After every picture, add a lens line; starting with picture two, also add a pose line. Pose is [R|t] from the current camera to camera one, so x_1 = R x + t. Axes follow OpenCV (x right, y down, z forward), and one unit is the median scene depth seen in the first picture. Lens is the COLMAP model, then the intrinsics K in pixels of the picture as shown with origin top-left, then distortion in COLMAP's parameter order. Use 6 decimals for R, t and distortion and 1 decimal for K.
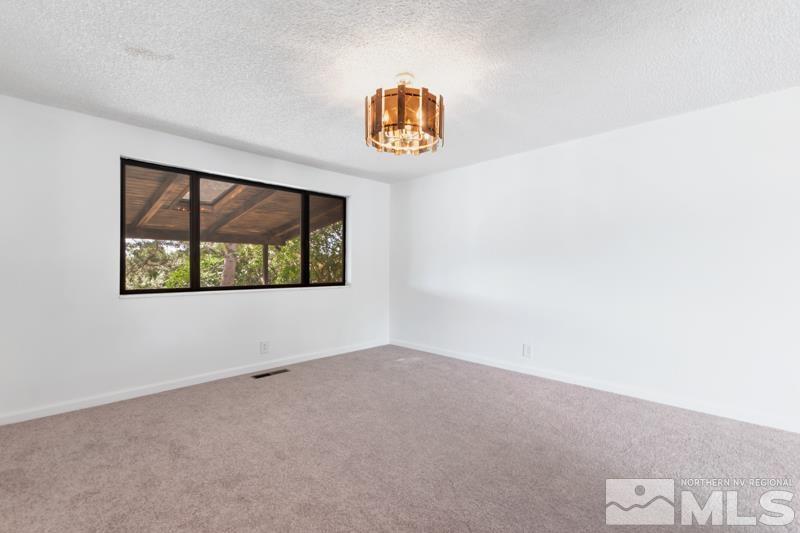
lens RADIAL K [[351.1, 0, 400.0], [0, 351.1, 266.5], [0, 0, 1]] dist [-0.023054, -0.000167]
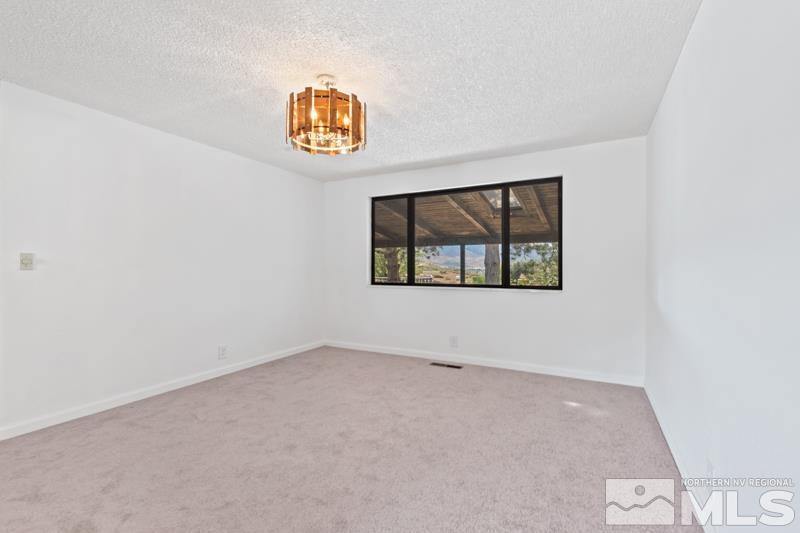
lens RADIAL K [[351.1, 0, 400.0], [0, 351.1, 266.5], [0, 0, 1]] dist [-0.023054, -0.000167]
pose [[0.278190, 0.000730, -0.960526, 0.658283], [0.006814, 0.999973, 0.002734, -0.004886], [0.960502, -0.007305, 0.278178, 0.583014]]
